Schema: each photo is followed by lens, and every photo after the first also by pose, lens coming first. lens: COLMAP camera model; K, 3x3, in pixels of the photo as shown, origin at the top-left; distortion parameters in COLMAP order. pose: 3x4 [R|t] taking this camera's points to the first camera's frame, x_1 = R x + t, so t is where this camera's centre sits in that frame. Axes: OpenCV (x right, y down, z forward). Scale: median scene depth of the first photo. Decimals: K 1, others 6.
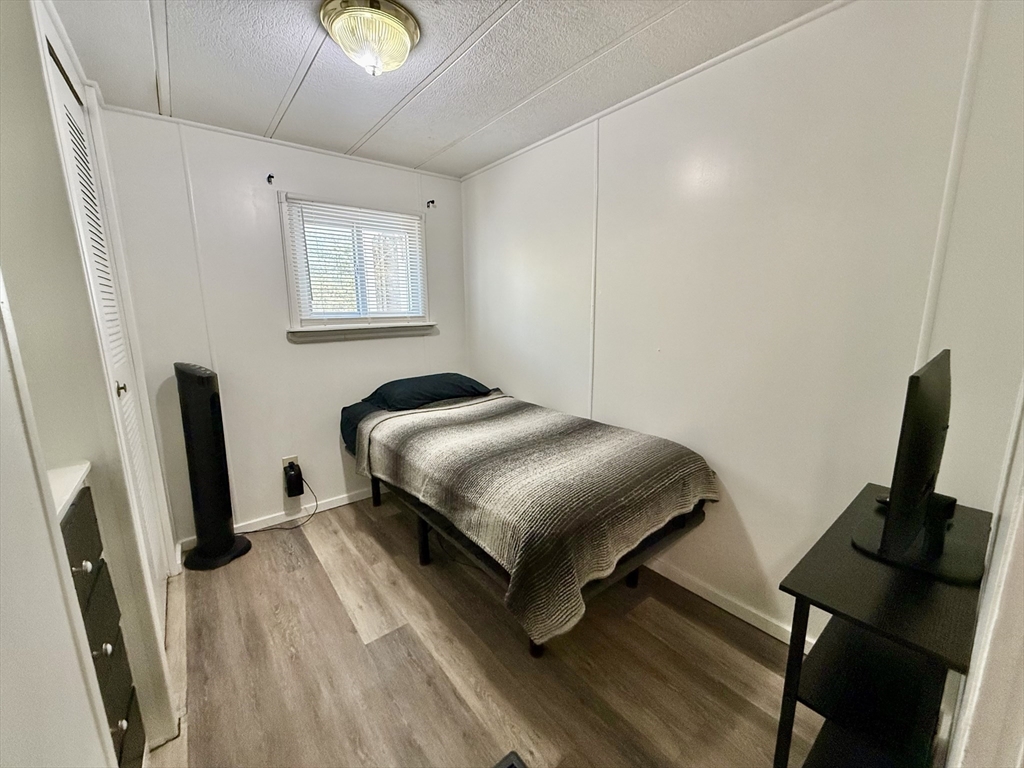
lens RADIAL K [[412.8, 0, 512.0], [0, 412.8, 384.0], [0, 0, 1]] dist [-0.009298, -0.000121]
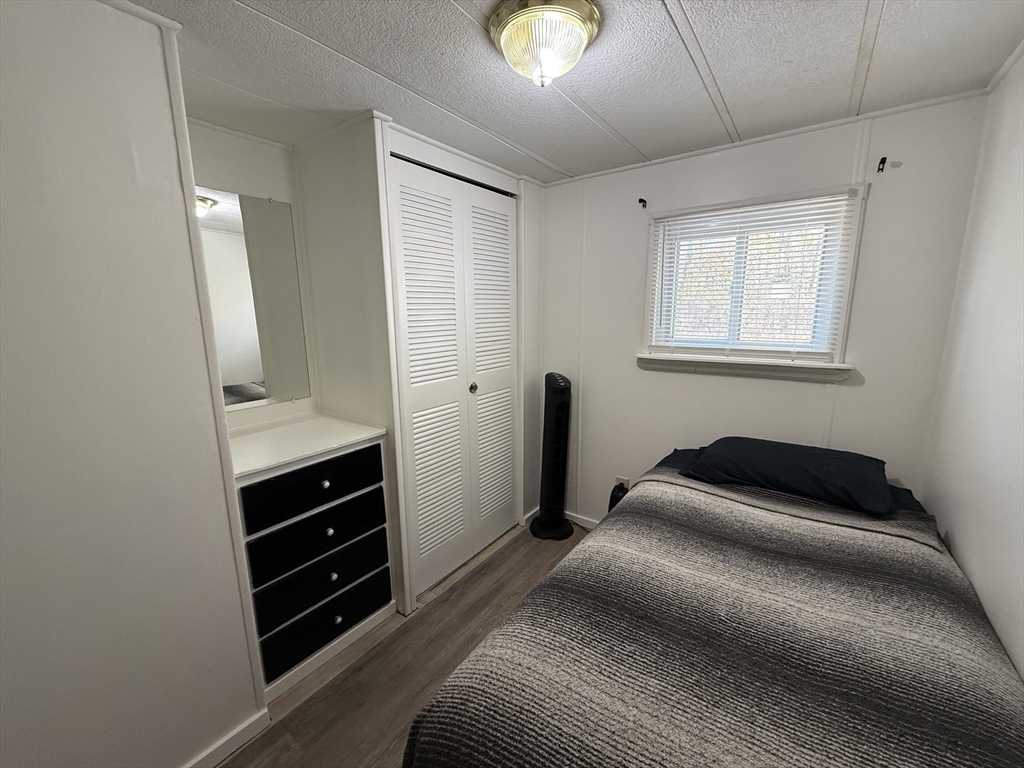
lens RADIAL K [[407.8, 0, 511.1], [0, 407.8, 382.7], [0, 0, 1]] dist [0.001096, 0.000054]
pose [[0.258947, 0.174510, -0.949996, 0.320141], [-0.171738, 0.976190, 0.132510, -0.146286], [0.950501, 0.128838, 0.282751, 0.449244]]
